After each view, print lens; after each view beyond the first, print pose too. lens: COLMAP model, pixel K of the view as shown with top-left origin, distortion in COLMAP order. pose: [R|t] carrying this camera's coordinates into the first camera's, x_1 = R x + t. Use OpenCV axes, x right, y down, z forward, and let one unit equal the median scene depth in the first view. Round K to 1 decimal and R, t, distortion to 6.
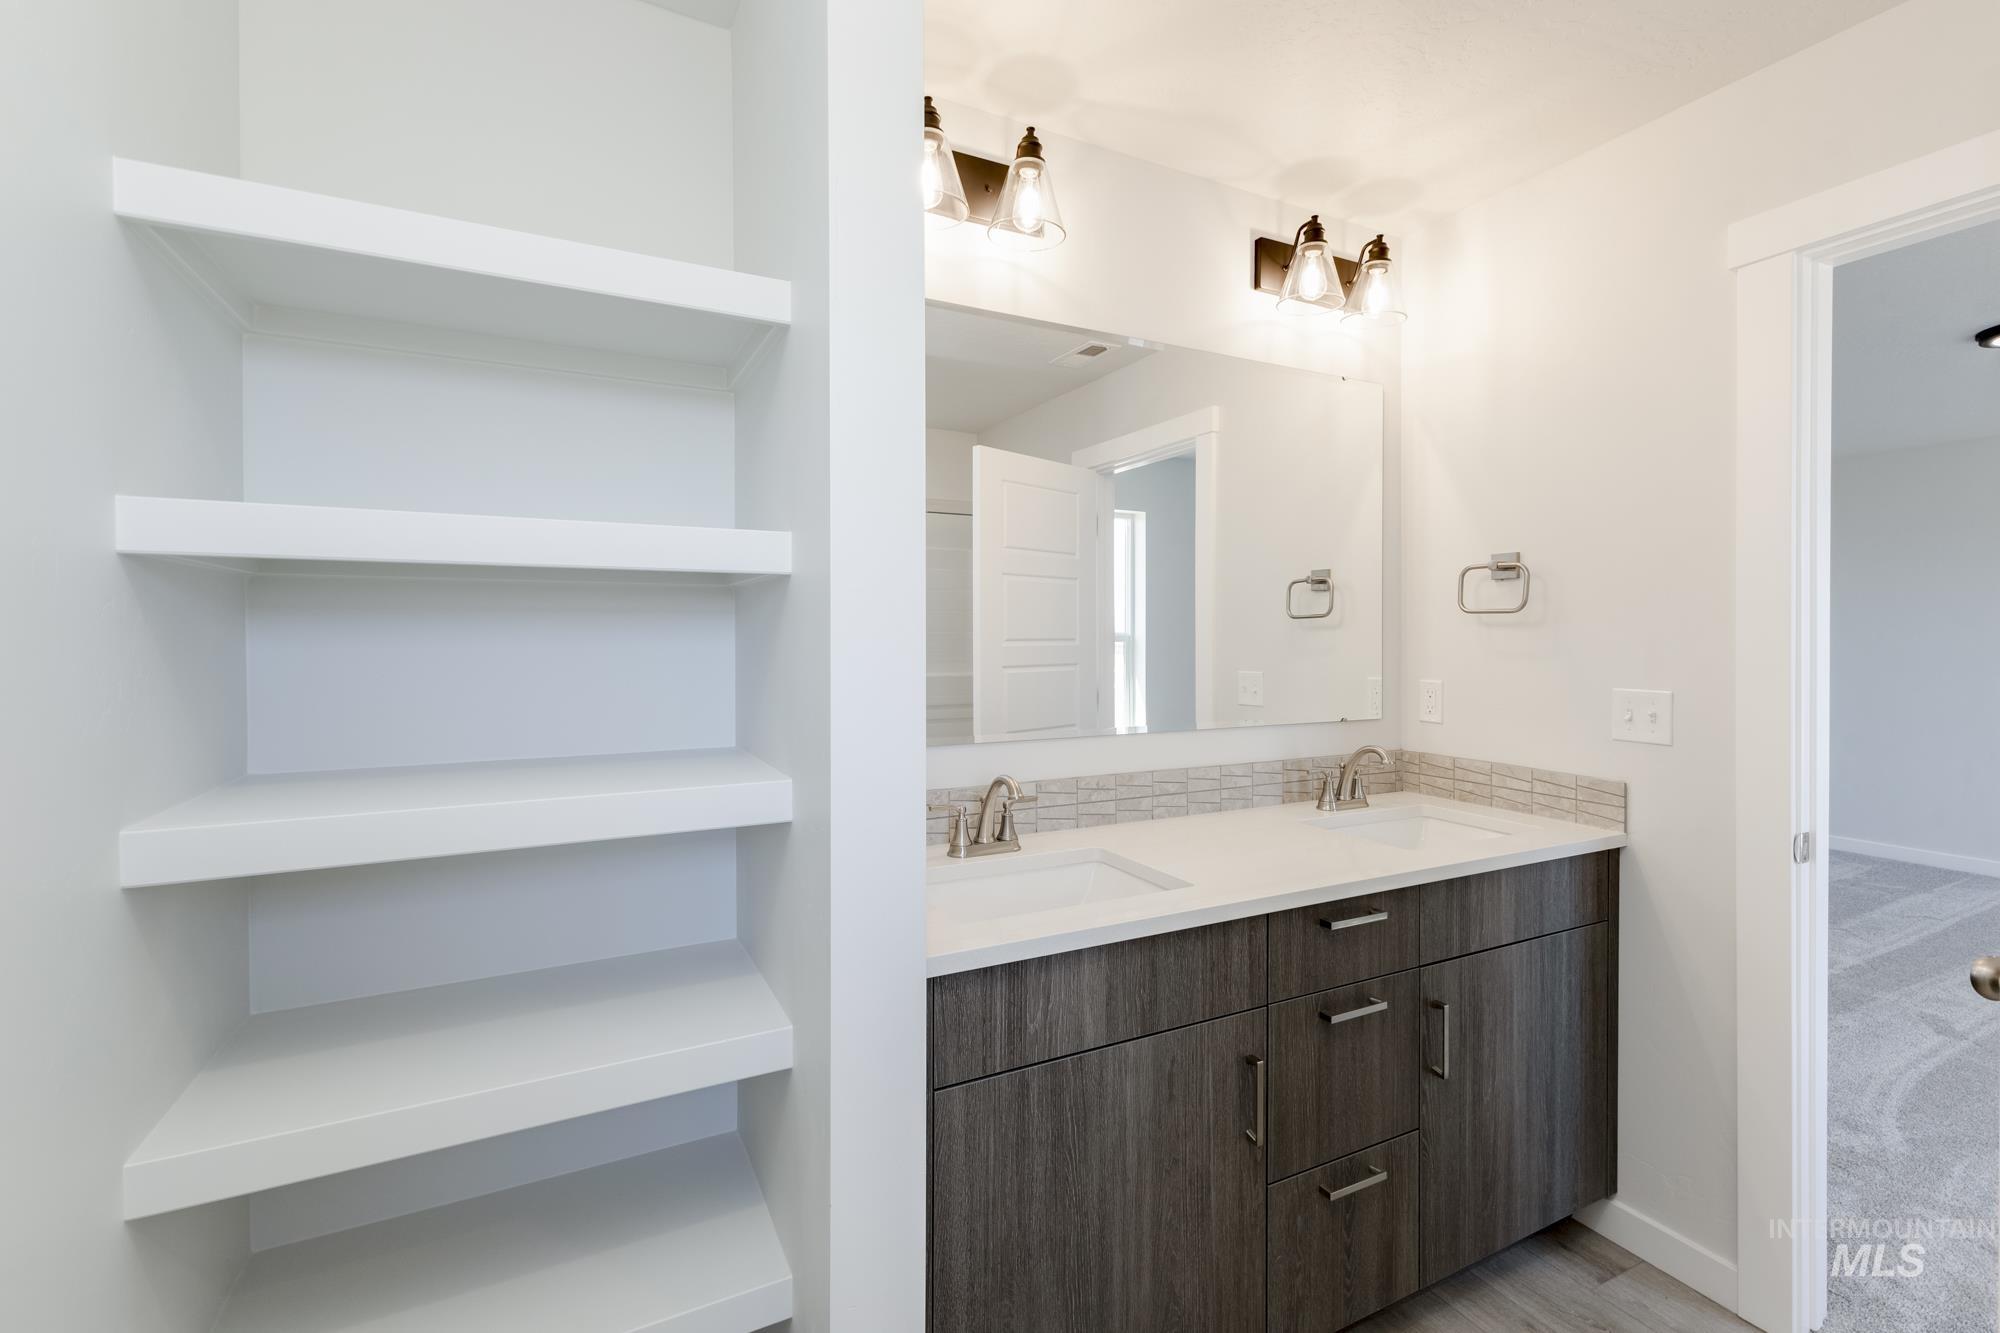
lens RADIAL K [[801.4, 0, 1000.9], [0, 801.4, 637.3], [0, 0, 1]] dist [0.002041, 0.000097]
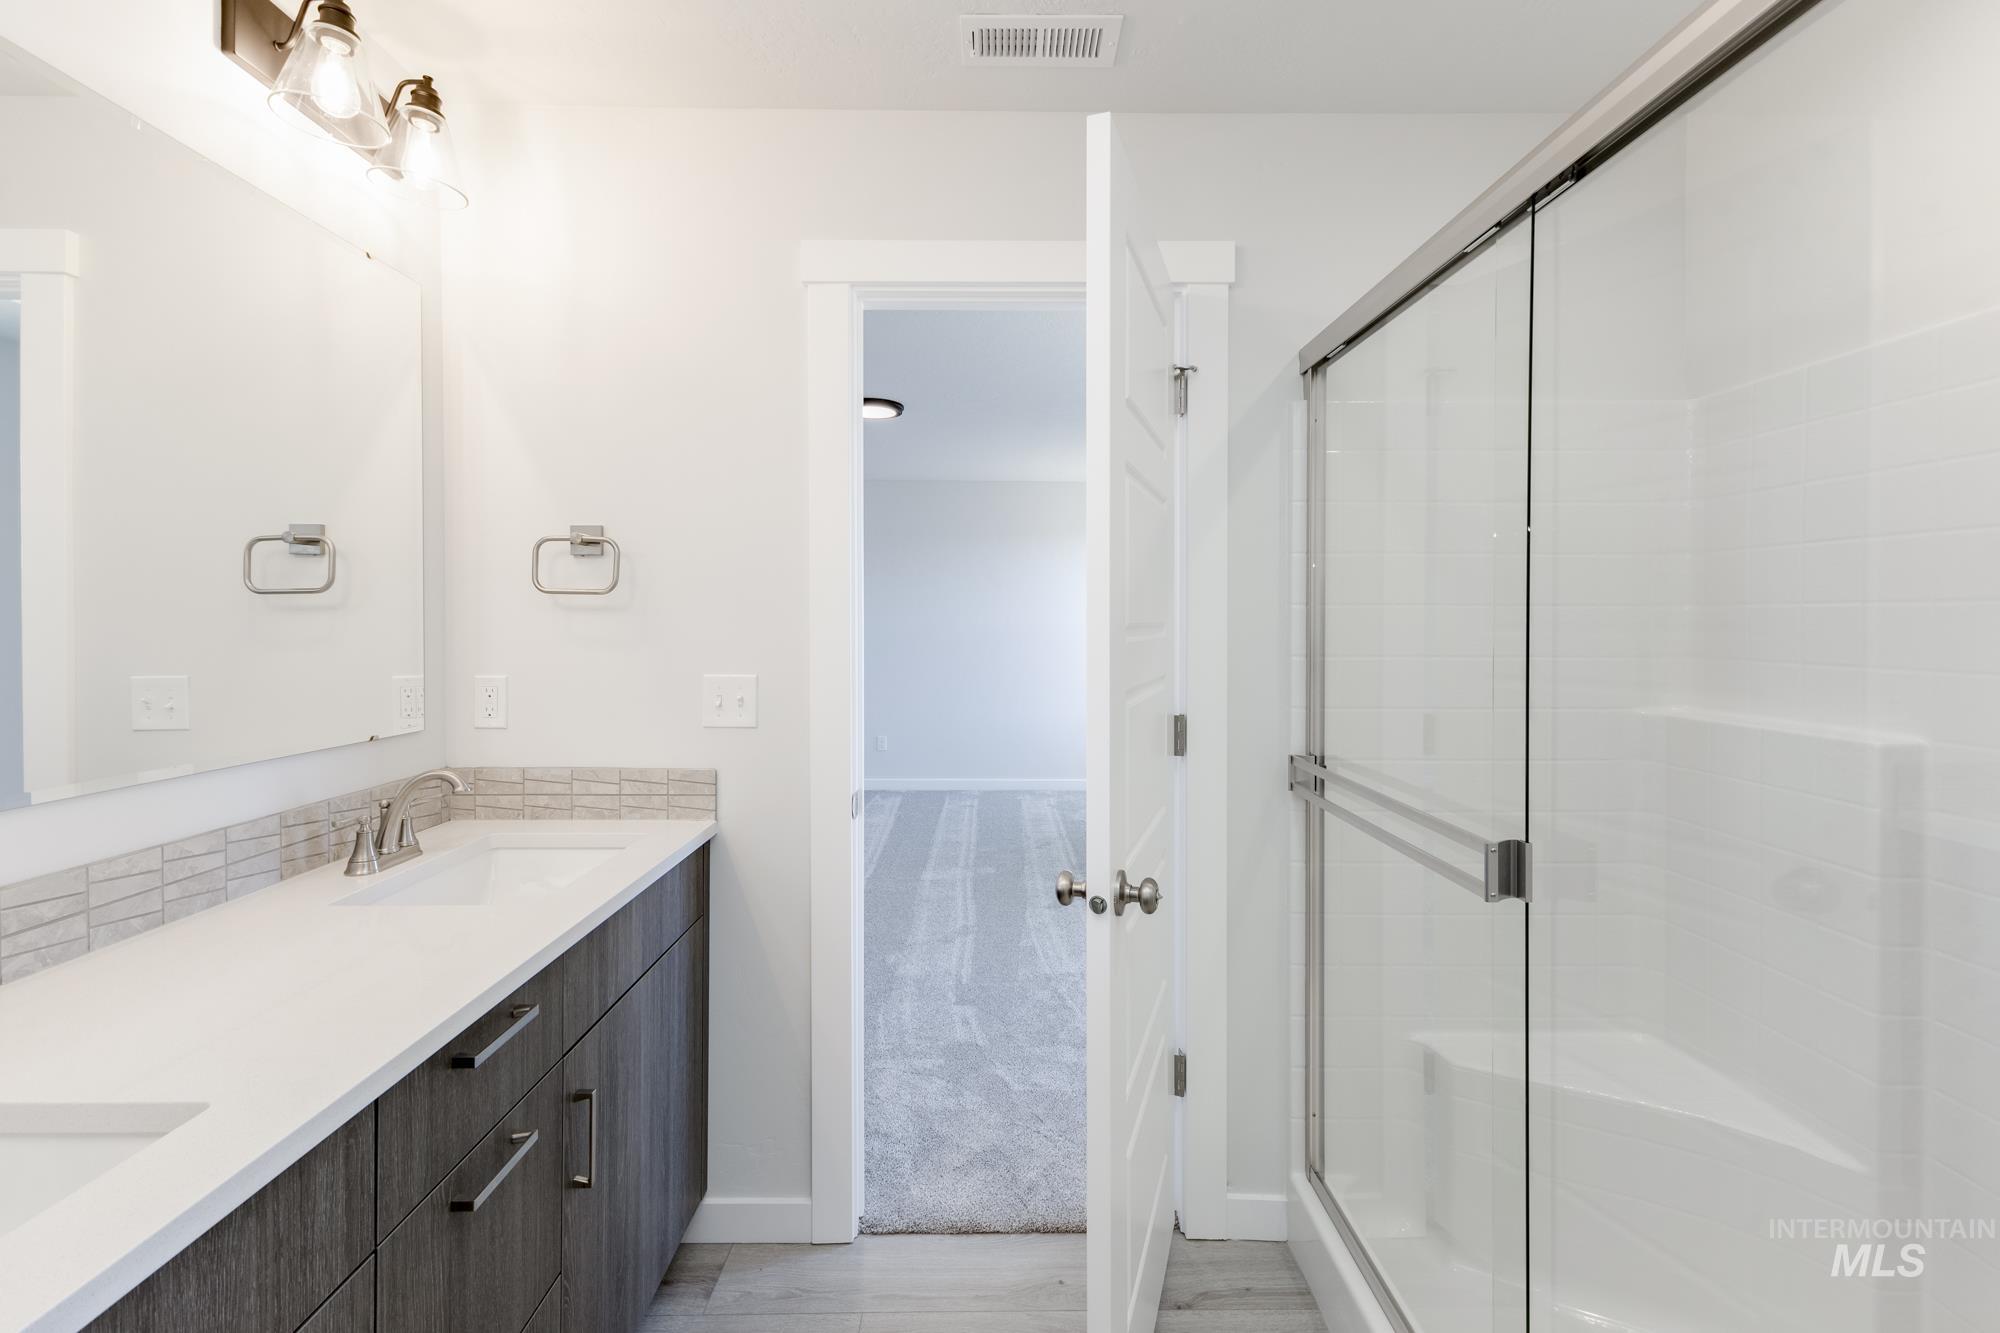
lens RADIAL K [[858.6, 0, 962.8], [0, 858.6, 628.4], [0, 0, 1]] dist [0.014874, -0.004943]
pose [[0.444884, -0.006567, 0.895564, -0.028038], [-0.001225, 0.999968, 0.007941, -0.001135], [-0.895587, -0.004630, 0.444862, 0.222435]]
